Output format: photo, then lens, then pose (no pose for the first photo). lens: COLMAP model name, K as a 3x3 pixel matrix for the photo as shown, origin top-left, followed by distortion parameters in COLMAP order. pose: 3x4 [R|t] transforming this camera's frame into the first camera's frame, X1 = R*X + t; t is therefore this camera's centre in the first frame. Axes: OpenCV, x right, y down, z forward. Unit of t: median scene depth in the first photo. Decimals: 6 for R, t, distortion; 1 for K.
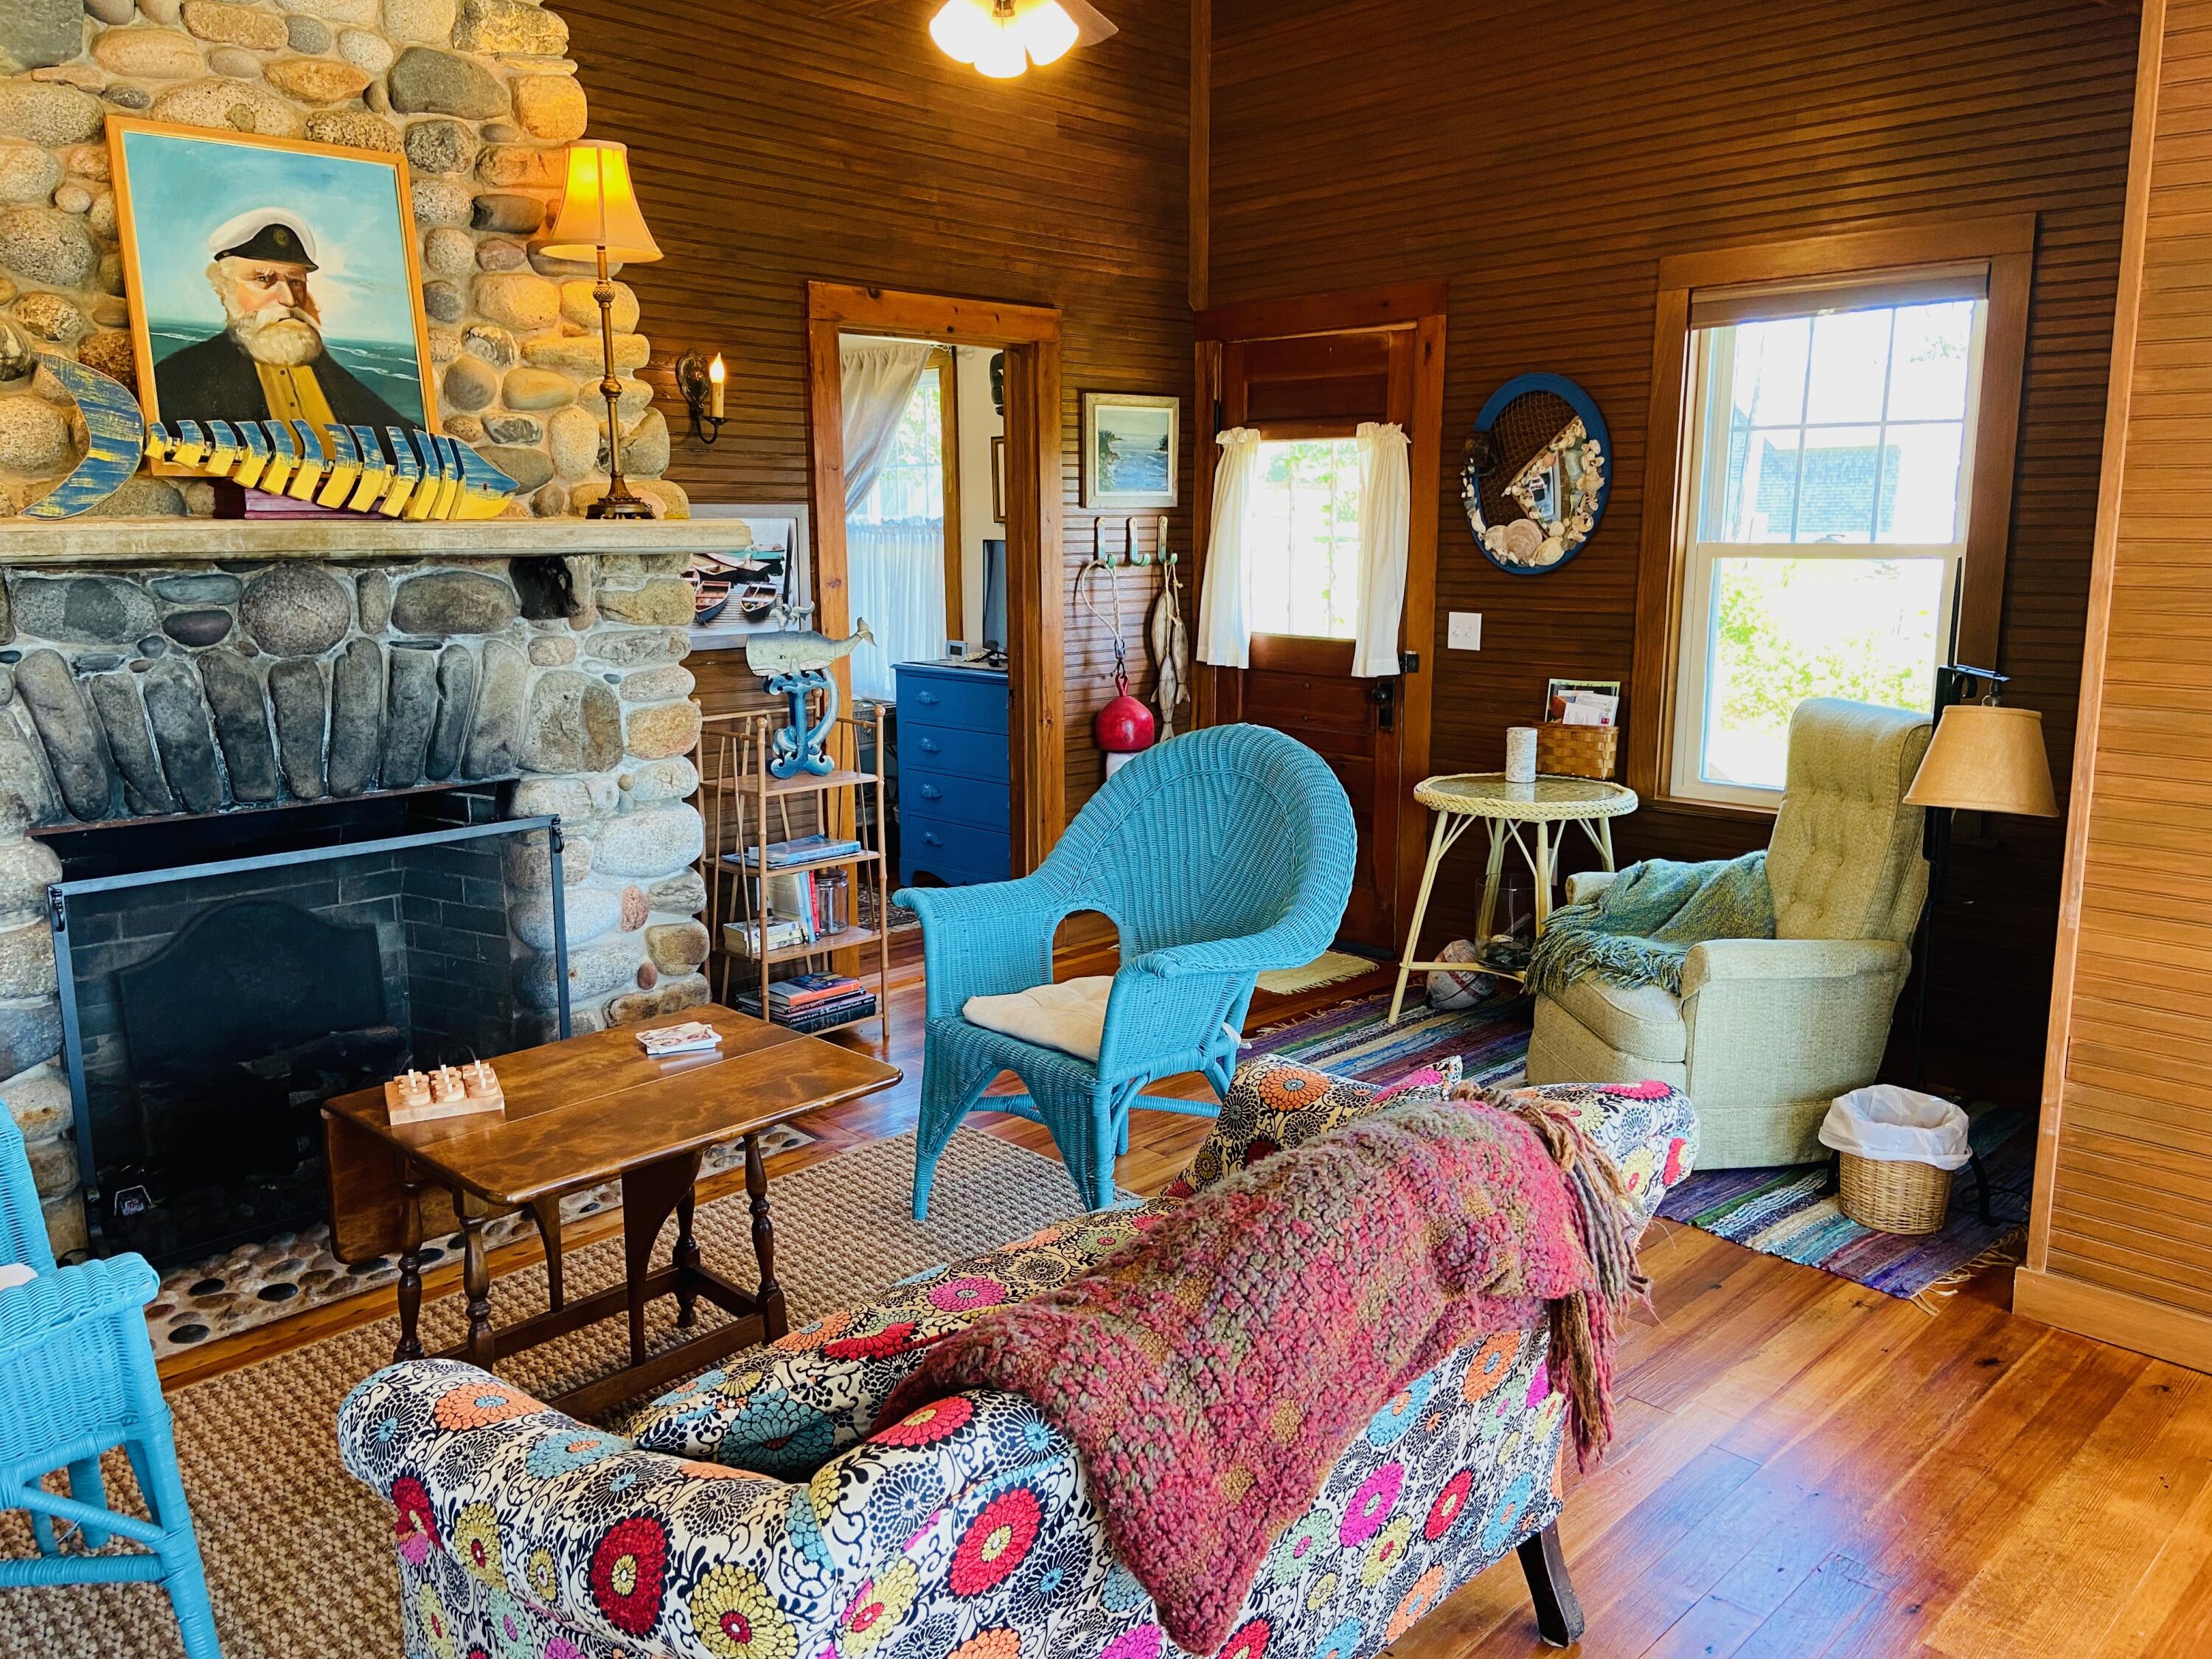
lens RADIAL K [[1685.3, 0, 1090.3], [0, 1685.3, 796.0], [0, 0, 1]] dist [0.141405, -0.179500]
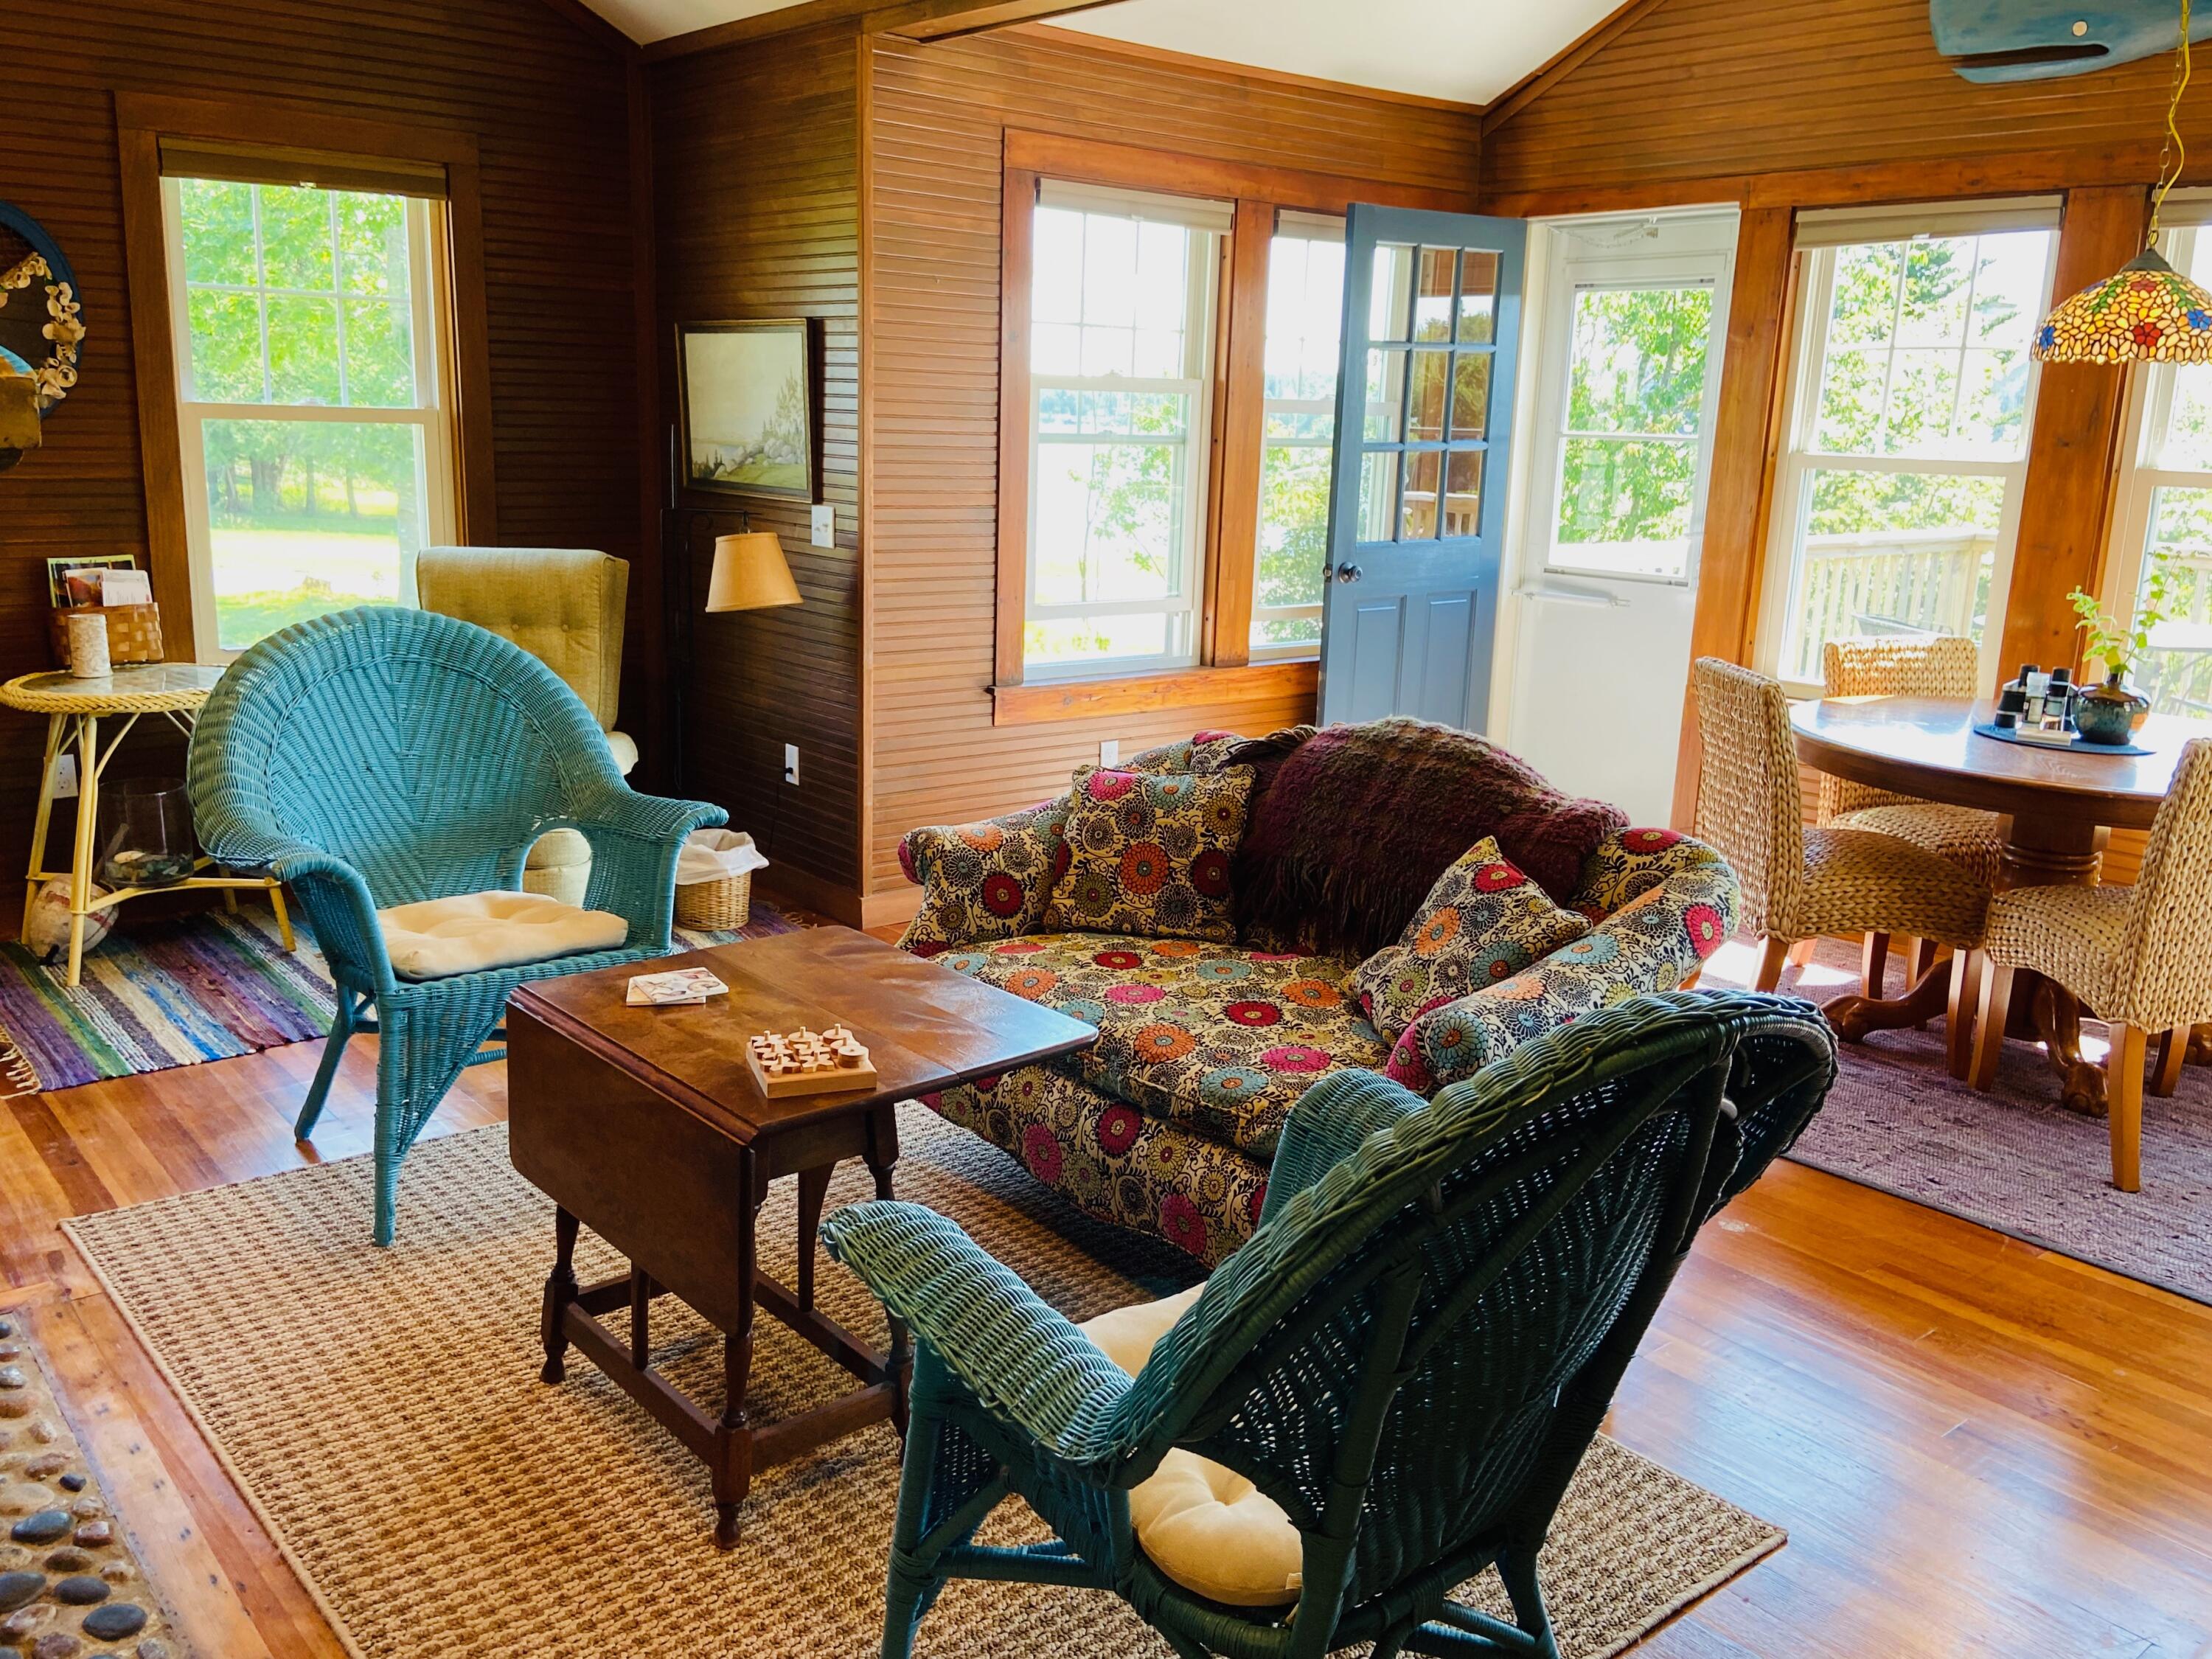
lens RADIAL K [[1818.5, 0, 1144.5], [0, 1818.5, 796.3], [0, 0, 1]] dist [0.148686, -0.210030]
pose [[0.074935, -0.199460, 0.977037, -0.680260], [0.137416, 0.972509, 0.187997, -0.057035], [-0.987675, 0.120173, 0.100284, 0.401398]]
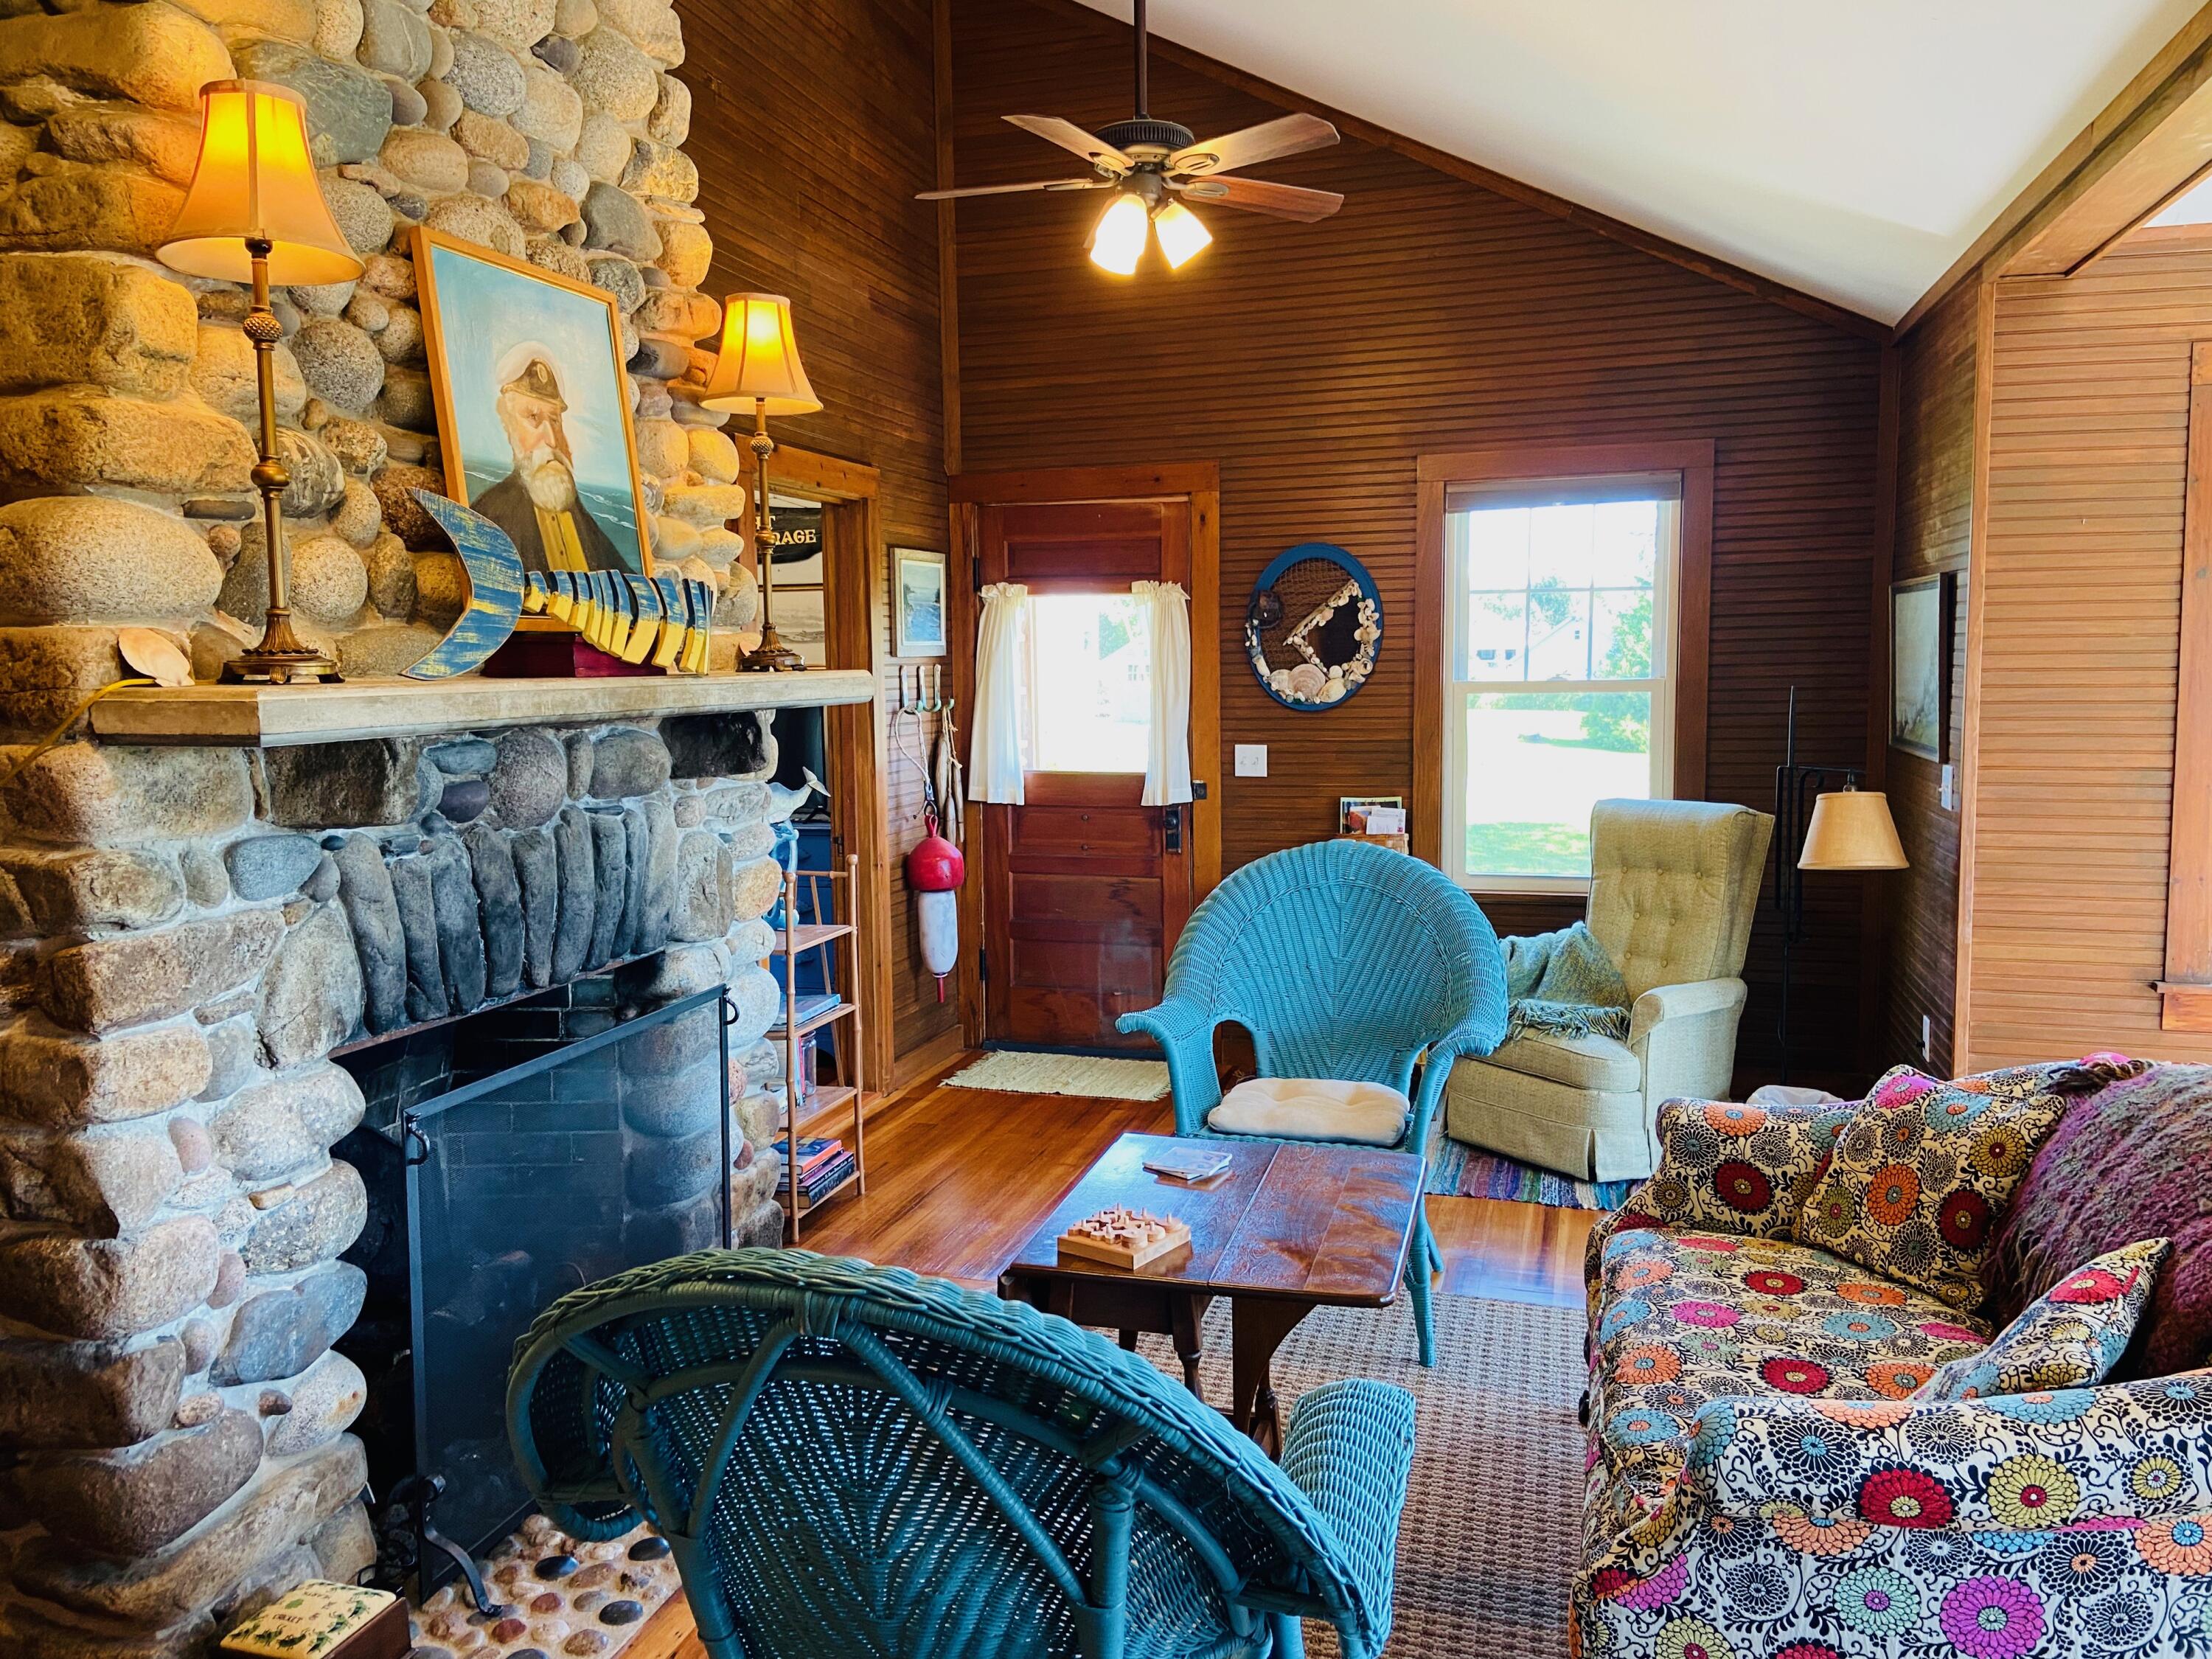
lens RADIAL K [[1685.3, 0, 1090.3], [0, 1685.3, 796.0], [0, 0, 1]] dist [0.141405, -0.179500]
pose [[0.875803, -0.048440, 0.480232, -0.477116], [0.090561, 0.993773, -0.064917, -0.010489], [-0.474097, 0.100344, 0.874736, 0.063835]]
